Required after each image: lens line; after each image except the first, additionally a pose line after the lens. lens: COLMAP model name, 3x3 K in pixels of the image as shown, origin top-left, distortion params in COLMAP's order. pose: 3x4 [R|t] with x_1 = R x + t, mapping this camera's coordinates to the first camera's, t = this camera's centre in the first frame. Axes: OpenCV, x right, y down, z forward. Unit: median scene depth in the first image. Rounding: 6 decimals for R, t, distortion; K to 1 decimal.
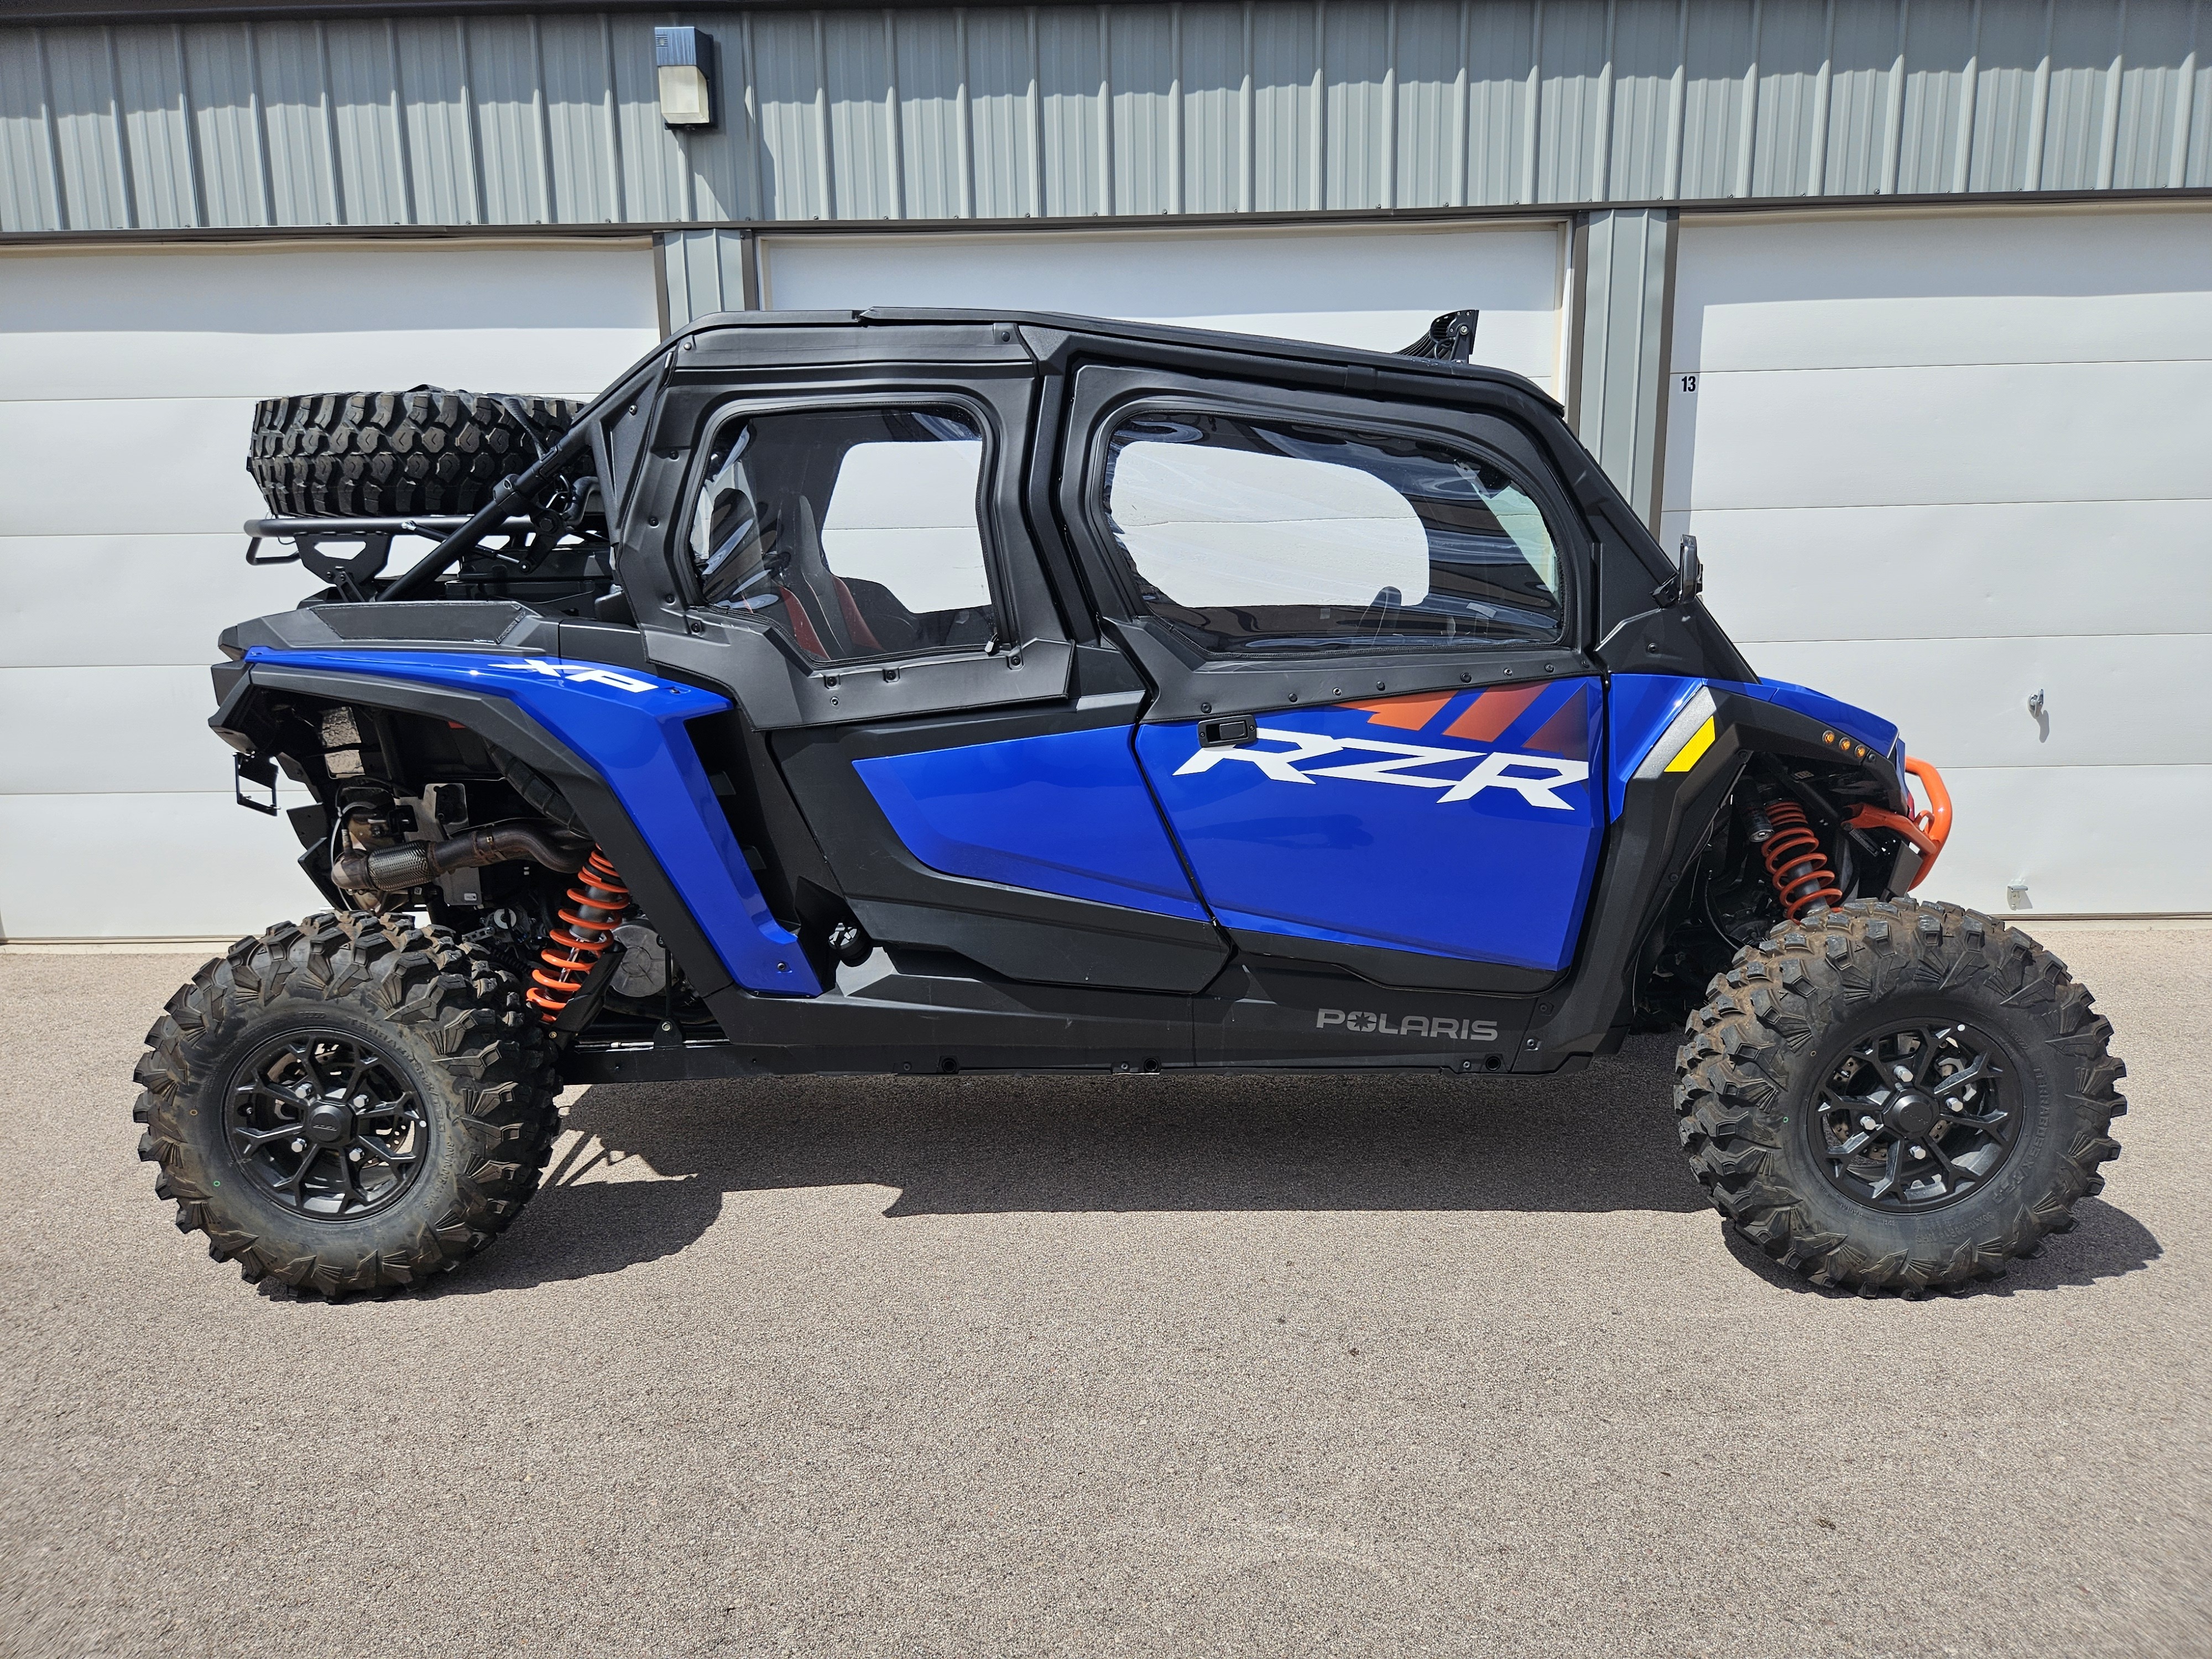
lens RADIAL K [[1466.0, 0, 1106.0], [0, 1466.0, 829.5], [0, 0, 1]] dist [0.062518, 0.000231]
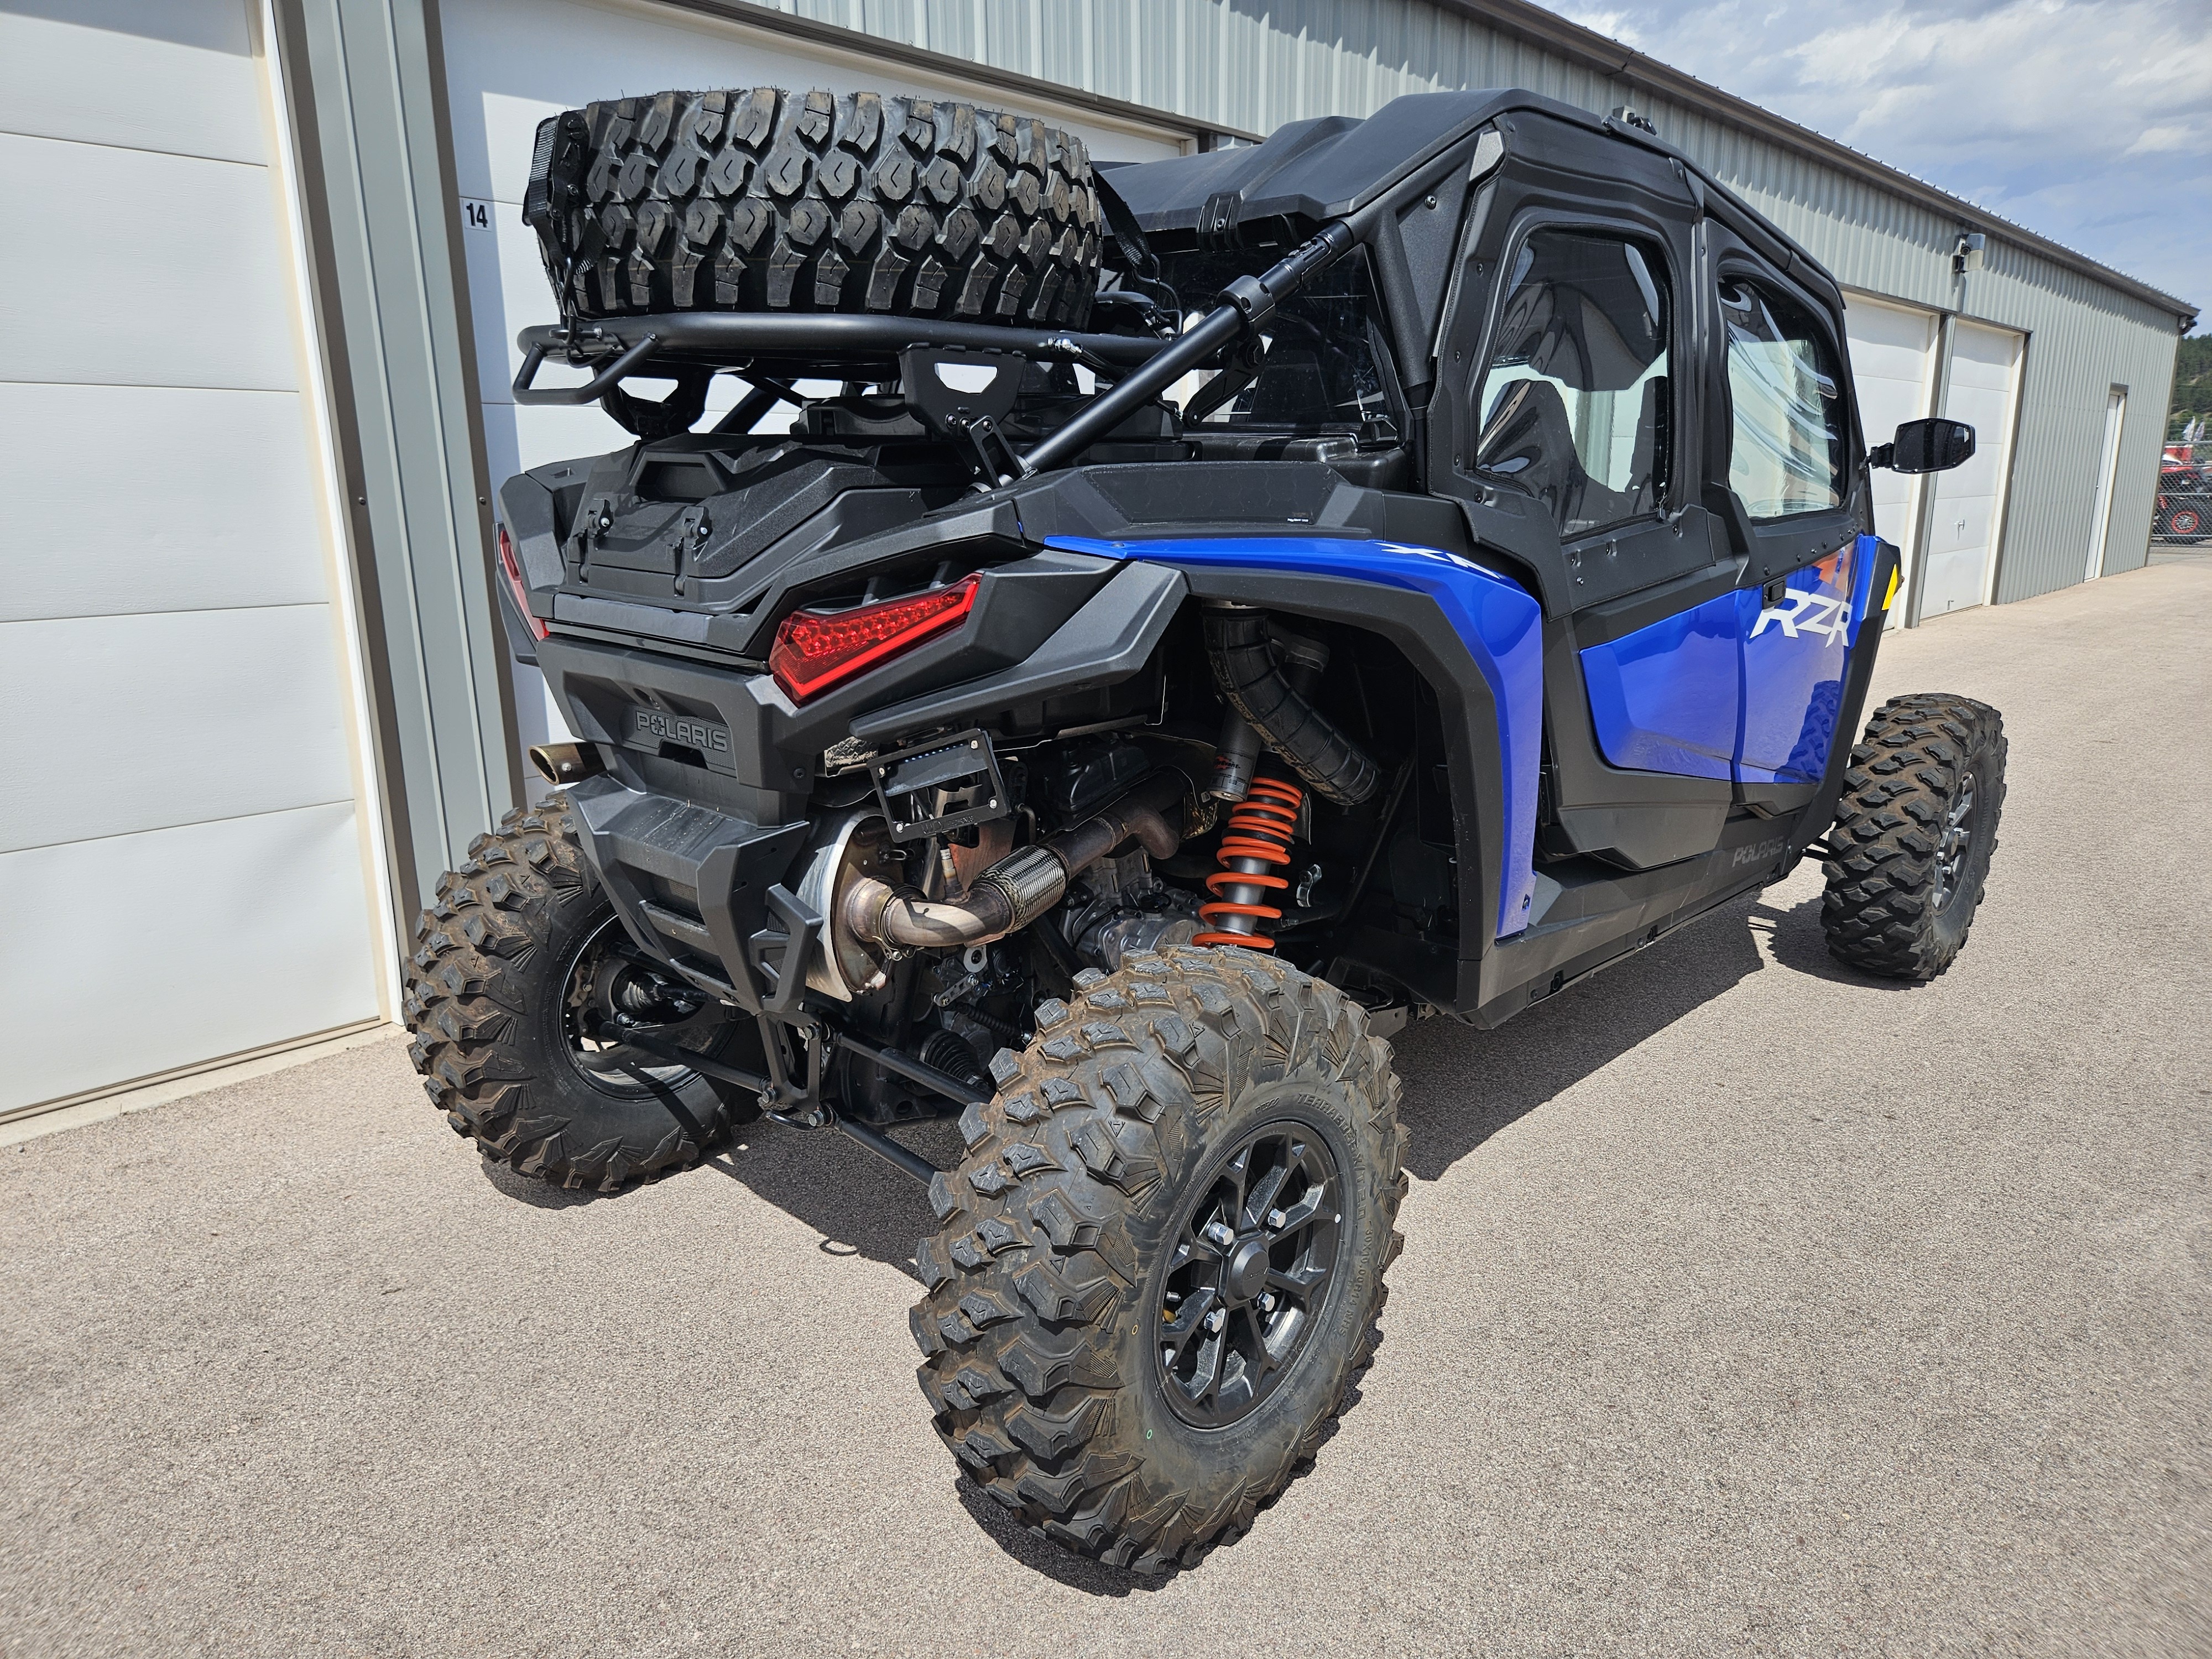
lens RADIAL K [[1475.0, 0, 1106.0], [0, 1475.0, 829.5], [0, 0, 1]] dist [0.013751, 0.001137]
pose [[0.673076, -0.161654, 0.721690, -1.024482], [0.131446, 0.986431, 0.098363, -0.065714], [-0.727798, 0.028657, 0.685192, 0.612111]]
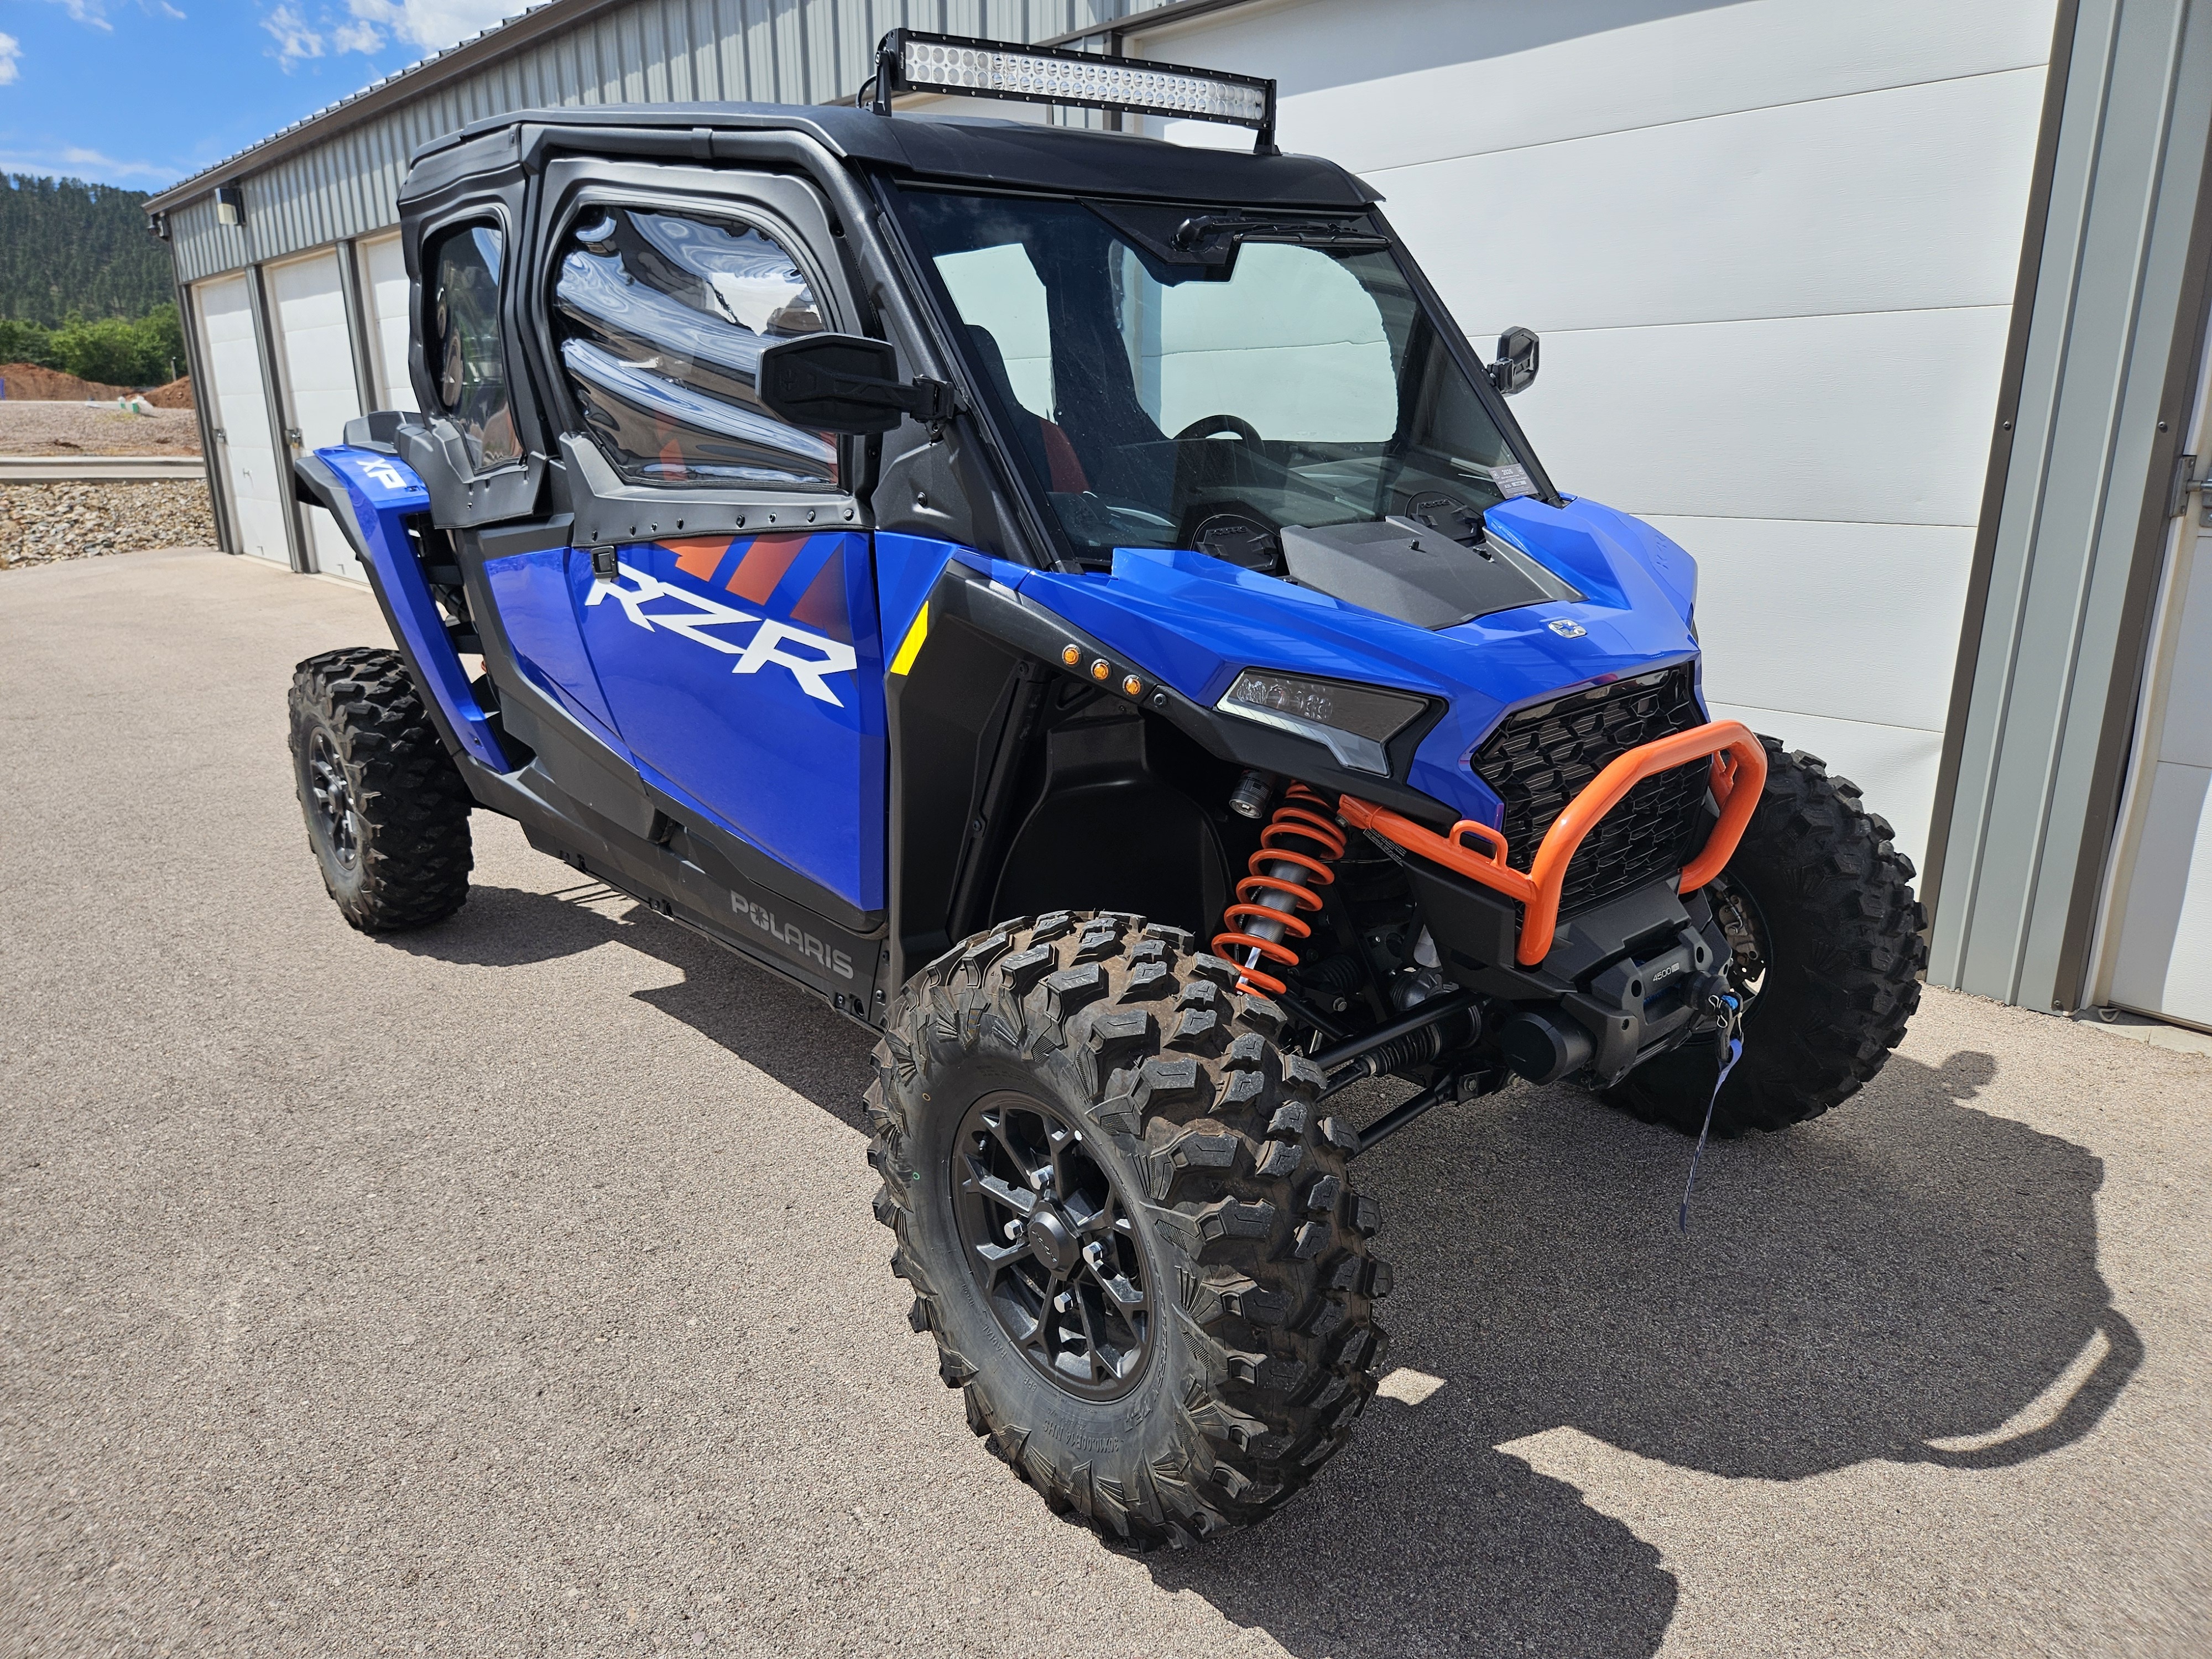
lens RADIAL K [[1475.0, 0, 1106.0], [0, 1475.0, 829.5], [0, 0, 1]] dist [0.013751, 0.001137]
pose [[0.689864, 0.207003, -0.693713, 0.956331], [-0.129192, 0.978068, 0.163378, -0.093933], [0.712318, -0.023087, 0.701477, 0.562064]]
